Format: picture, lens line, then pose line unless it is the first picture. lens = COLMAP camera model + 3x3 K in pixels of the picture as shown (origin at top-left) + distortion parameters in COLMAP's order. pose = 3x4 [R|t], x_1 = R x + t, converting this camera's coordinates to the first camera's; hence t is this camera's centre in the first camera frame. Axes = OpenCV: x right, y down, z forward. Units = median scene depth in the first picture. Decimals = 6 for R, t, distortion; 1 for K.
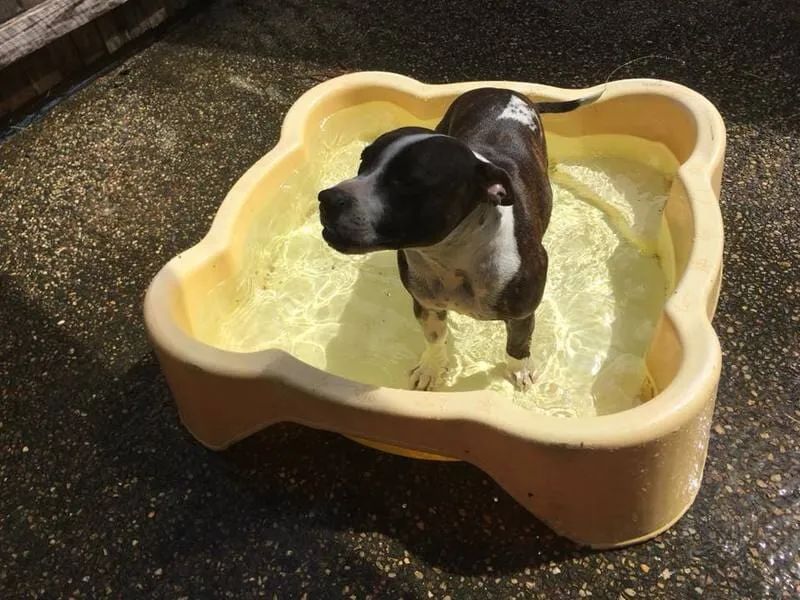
lens RADIAL K [[693.4, 0, 400.0], [0, 693.4, 300.0], [0, 0, 1]] dist [0.004042, 0.002152]
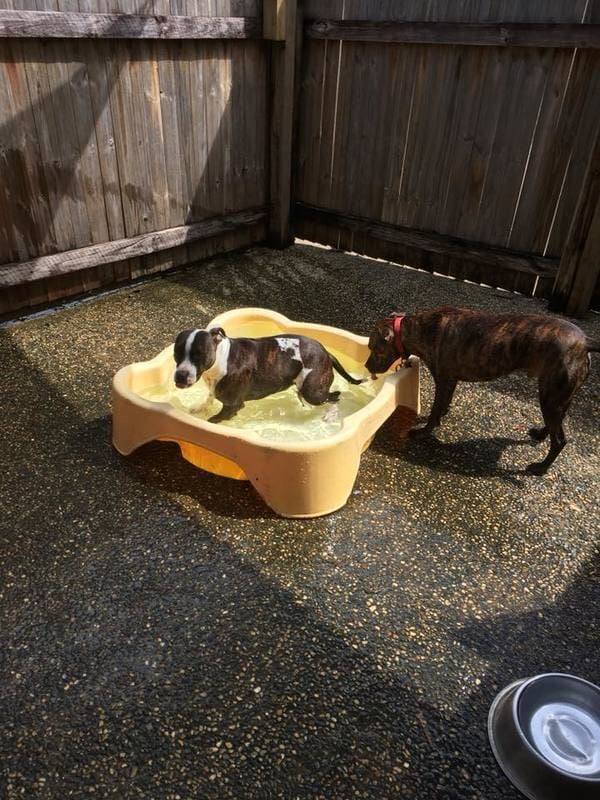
lens RADIAL K [[631.4, 0, 300.0], [0, 631.4, 400.0], [0, 0, 1]] dist [-0.004857, -0.013221]
pose [[0.972119, 0.218665, -0.084682, 0.207008], [-0.232842, 0.942879, -0.238250, 0.233642], [0.027748, 0.251325, 0.967505, -0.472852]]
